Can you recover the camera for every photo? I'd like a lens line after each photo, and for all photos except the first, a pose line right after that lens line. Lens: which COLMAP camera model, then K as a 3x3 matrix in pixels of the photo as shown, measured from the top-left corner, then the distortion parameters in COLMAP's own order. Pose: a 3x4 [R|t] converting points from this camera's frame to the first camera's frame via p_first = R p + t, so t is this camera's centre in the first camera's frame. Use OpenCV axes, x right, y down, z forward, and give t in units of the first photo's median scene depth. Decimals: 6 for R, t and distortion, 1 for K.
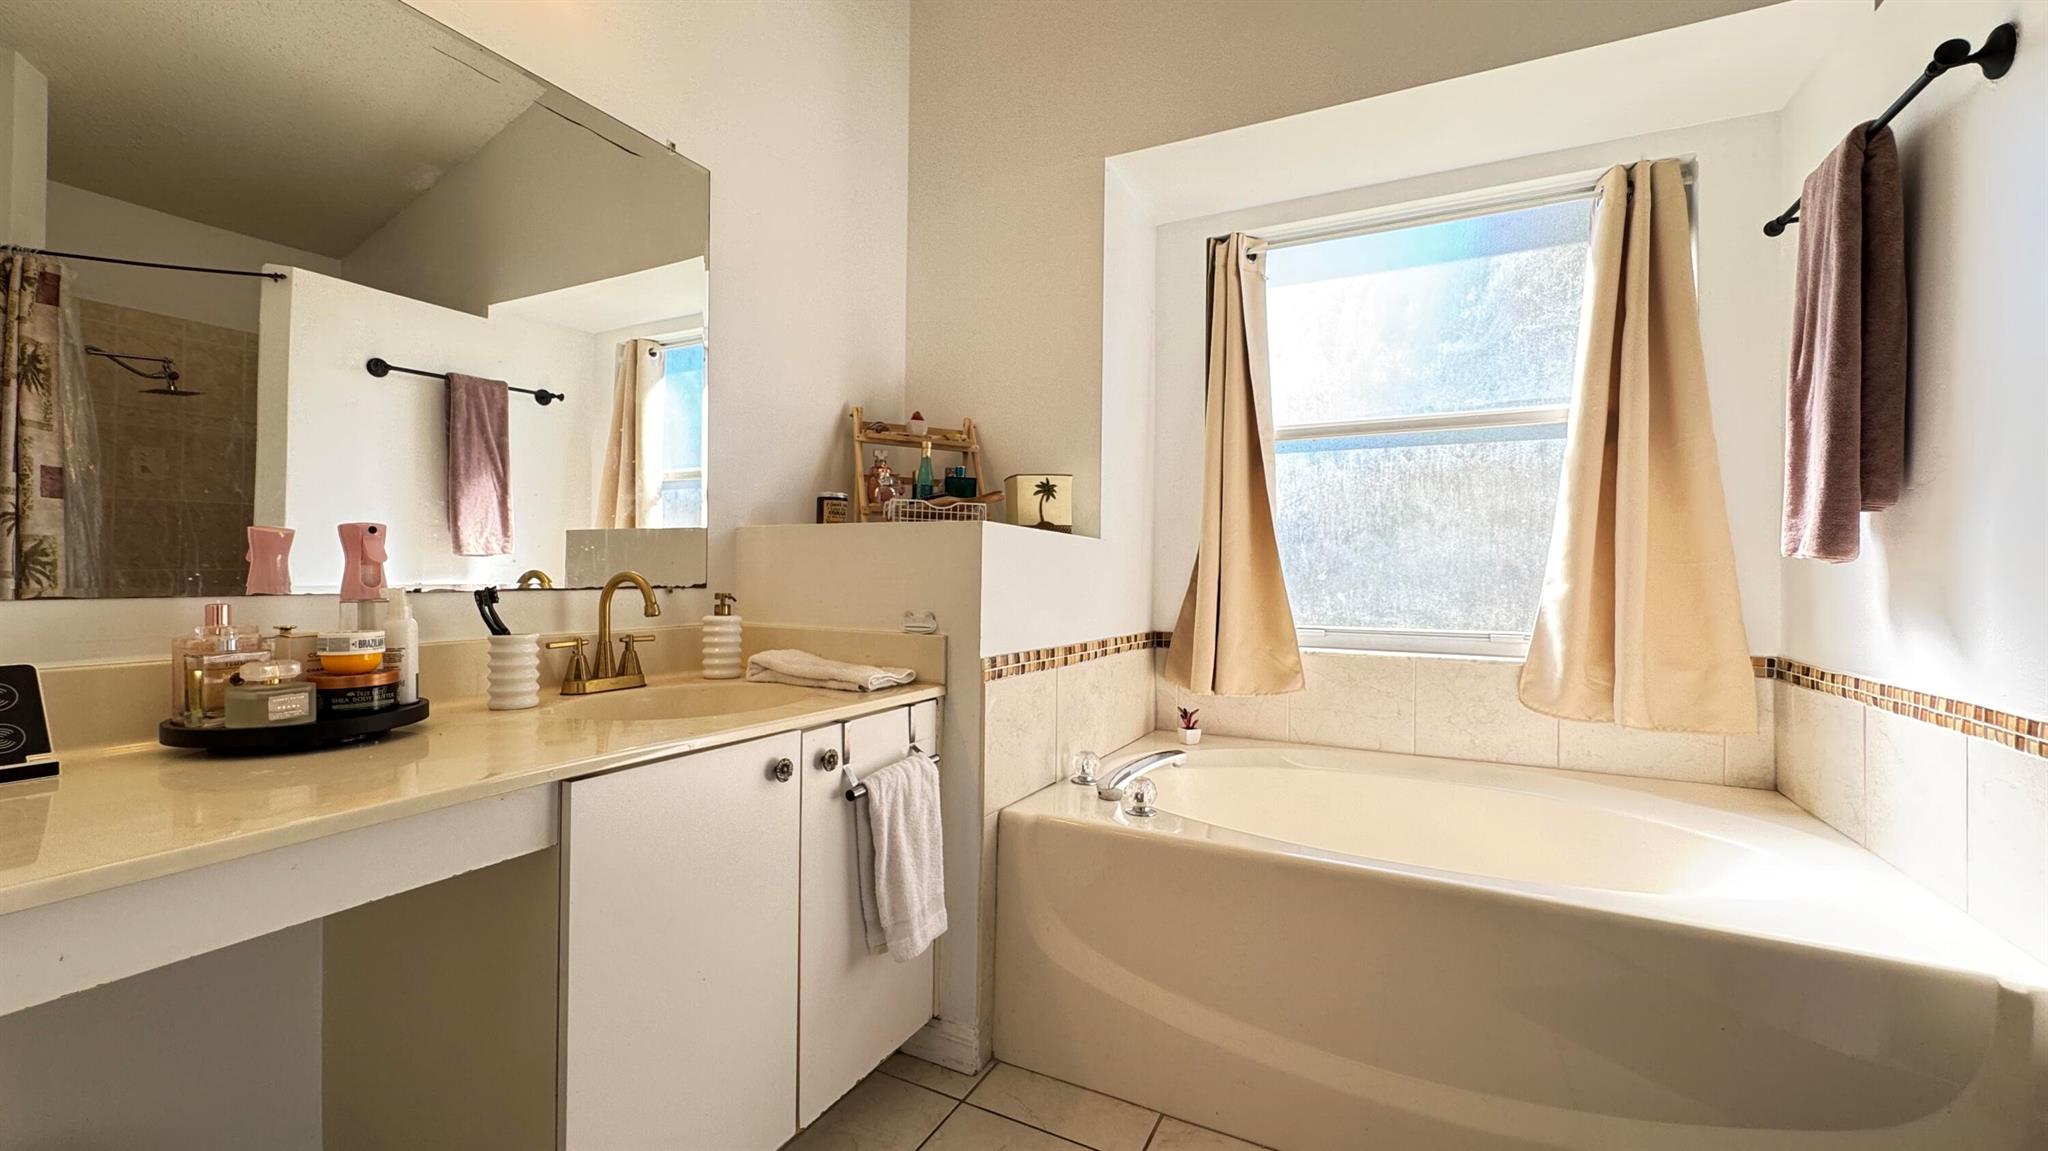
lens RADIAL K [[817.3, 0, 1022.9], [0, 817.3, 579.3], [0, 0, 1]] dist [0.000111, -0.000218]
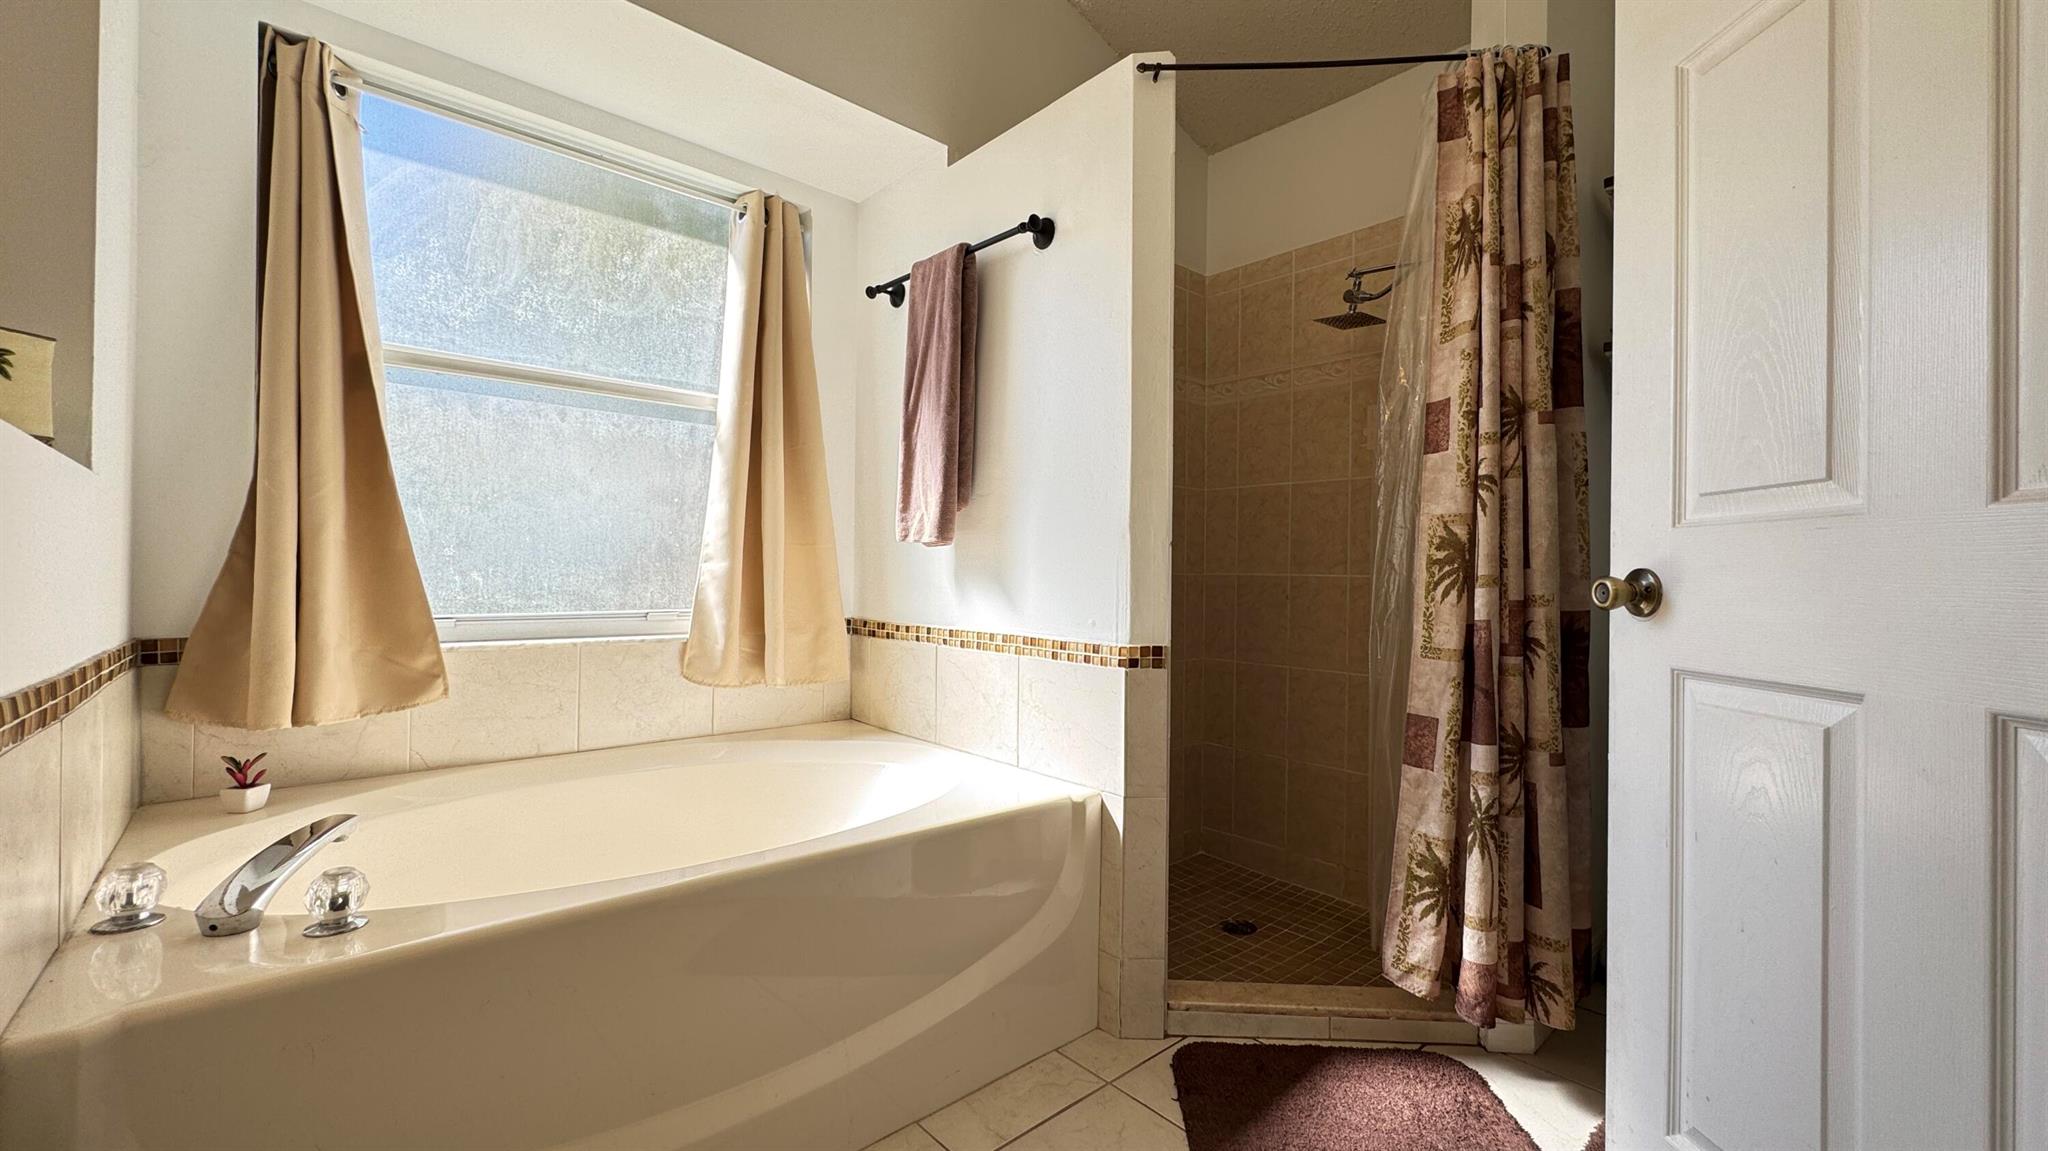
lens RADIAL K [[817.3, 0, 1019.8], [0, 817.3, 575.3], [0, 0, 1]] dist [0.000111, -0.000218]
pose [[0.362038, -0.007875, 0.932130, -0.188741], [-0.005570, 0.999928, 0.010611, 0.009739], [-0.932147, -0.009034, 0.361969, 0.241094]]
